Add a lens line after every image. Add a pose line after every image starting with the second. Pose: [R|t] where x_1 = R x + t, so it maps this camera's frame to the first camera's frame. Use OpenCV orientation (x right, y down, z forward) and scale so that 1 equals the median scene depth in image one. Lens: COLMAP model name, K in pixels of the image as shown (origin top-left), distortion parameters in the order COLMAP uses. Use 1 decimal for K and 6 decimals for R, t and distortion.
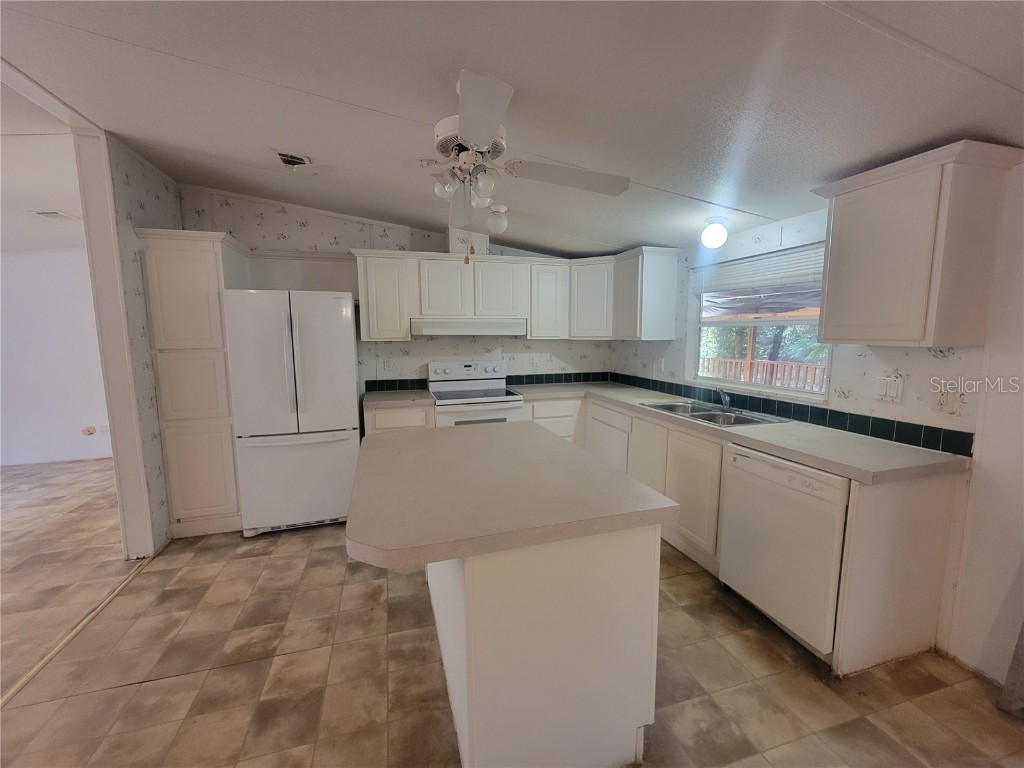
lens RADIAL K [[415.3, 0, 515.5], [0, 415.3, 385.4], [0, 0, 1]] dist [-0.005220, 0.001282]
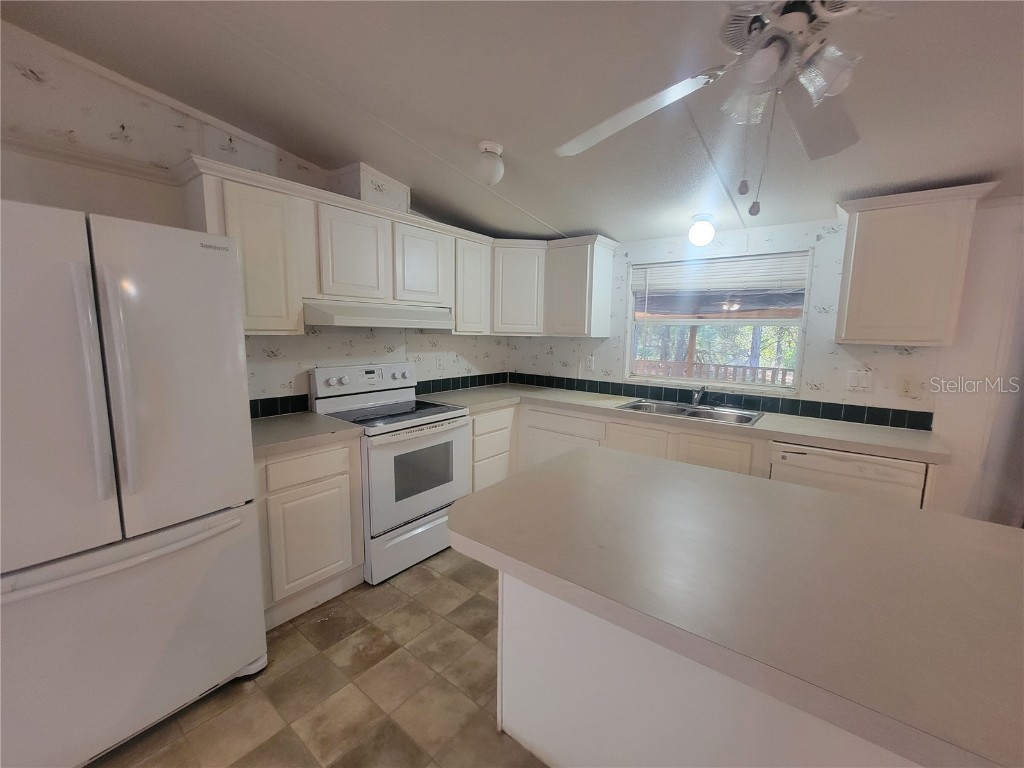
lens RADIAL K [[415.3, 0, 513.0], [0, 415.3, 384.9], [0, 0, 1]] dist [-0.005220, 0.001282]
pose [[0.820087, -0.055481, 0.569542, -0.335944], [0.049887, 0.998431, 0.025428, -0.032800], [-0.570060, 0.007560, 0.821569, 0.313180]]
